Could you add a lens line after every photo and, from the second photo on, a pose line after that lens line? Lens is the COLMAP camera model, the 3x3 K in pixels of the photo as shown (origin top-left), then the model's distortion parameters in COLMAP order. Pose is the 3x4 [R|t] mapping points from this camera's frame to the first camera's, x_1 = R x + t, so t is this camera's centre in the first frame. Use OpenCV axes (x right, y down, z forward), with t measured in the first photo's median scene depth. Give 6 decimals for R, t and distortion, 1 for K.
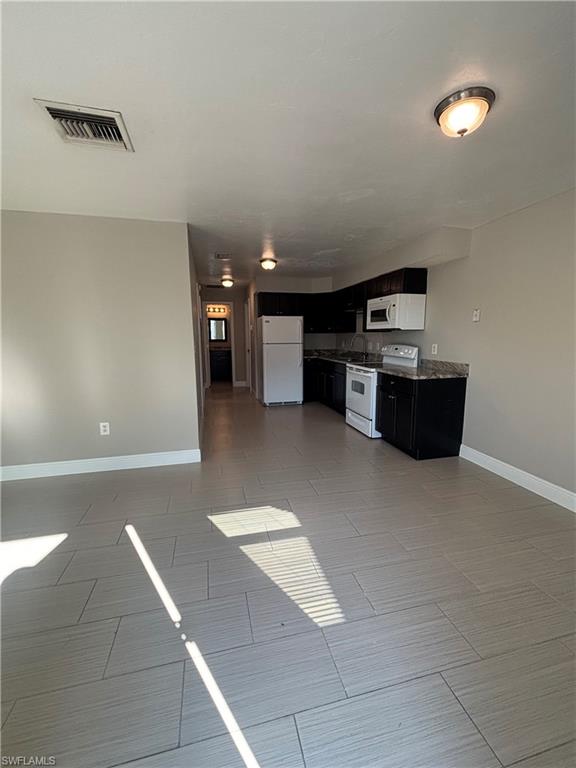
lens RADIAL K [[307.3, 0, 285.3], [0, 307.3, 376.6], [0, 0, 1]] dist [-0.001940, -0.000566]
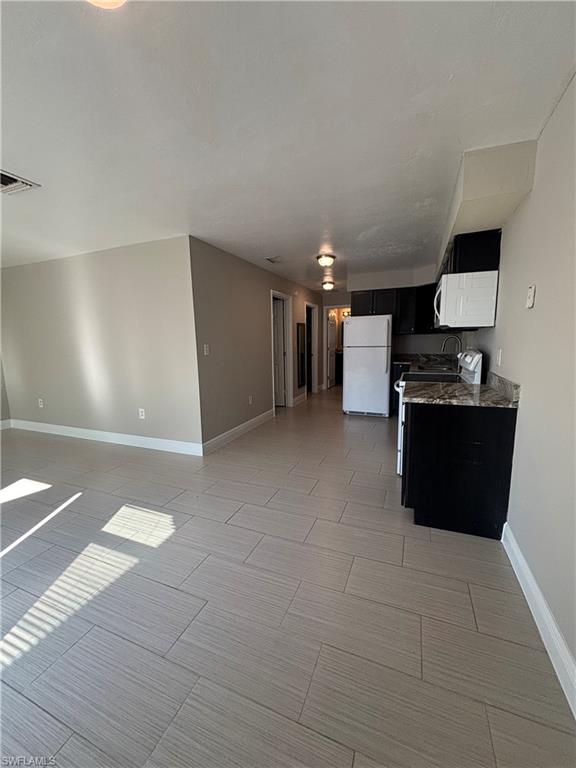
lens RADIAL K [[293.8, 0, 289.8], [0, 293.8, 375.8], [0, 0, 1]] dist [-0.003889, -0.000074]
pose [[0.829363, 0.061184, -0.555350, 0.542812], [-0.065428, 0.997782, 0.012217, -0.036759], [0.554866, 0.026204, 0.831527, 0.319216]]
